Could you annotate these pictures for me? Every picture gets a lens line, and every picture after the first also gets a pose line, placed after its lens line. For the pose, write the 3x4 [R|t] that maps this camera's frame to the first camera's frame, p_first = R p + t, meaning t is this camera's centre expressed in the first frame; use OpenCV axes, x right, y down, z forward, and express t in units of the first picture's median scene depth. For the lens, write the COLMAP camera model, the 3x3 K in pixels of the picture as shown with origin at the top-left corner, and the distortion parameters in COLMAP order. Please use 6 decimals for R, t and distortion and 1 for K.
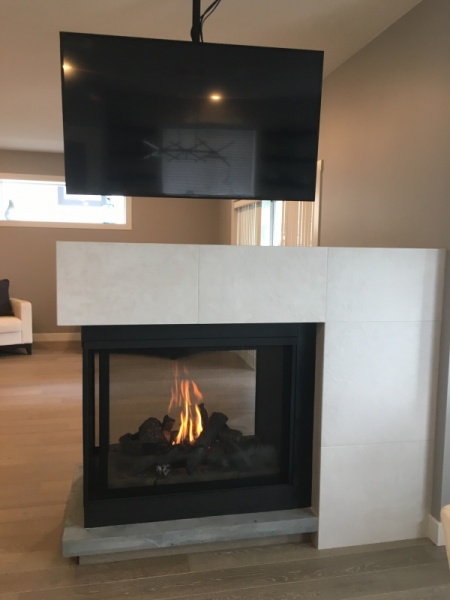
lens RADIAL K [[508.6, 0, 224.8], [0, 508.6, 305.2], [0, 0, 1]] dist [0.067300, -0.086328]
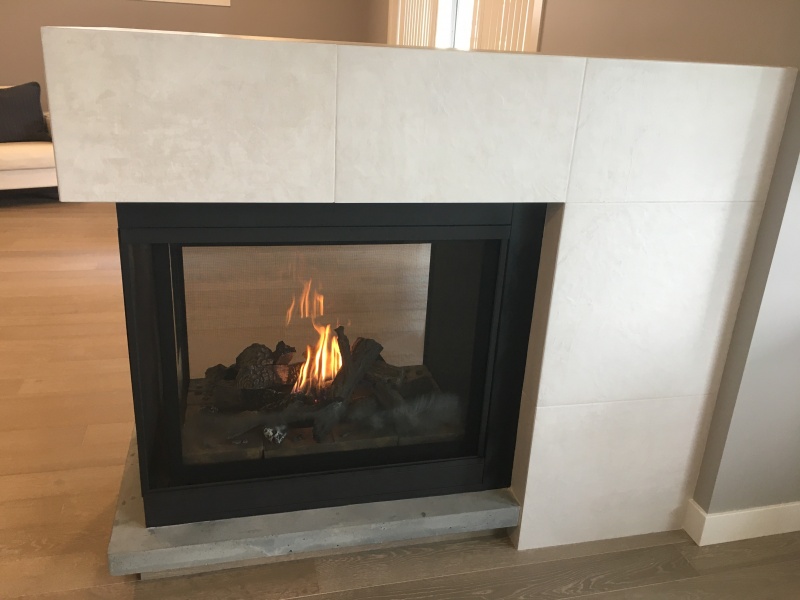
lens RADIAL K [[678.1, 0, 396.0], [0, 678.1, 300.3], [0, 0, 1]] dist [0.067300, -0.086328]
pose [[0.998920, 0.021403, 0.041243, -0.014335], [-0.030926, 0.968689, 0.246344, -0.038477], [-0.034679, -0.247354, 0.968304, 0.256047]]
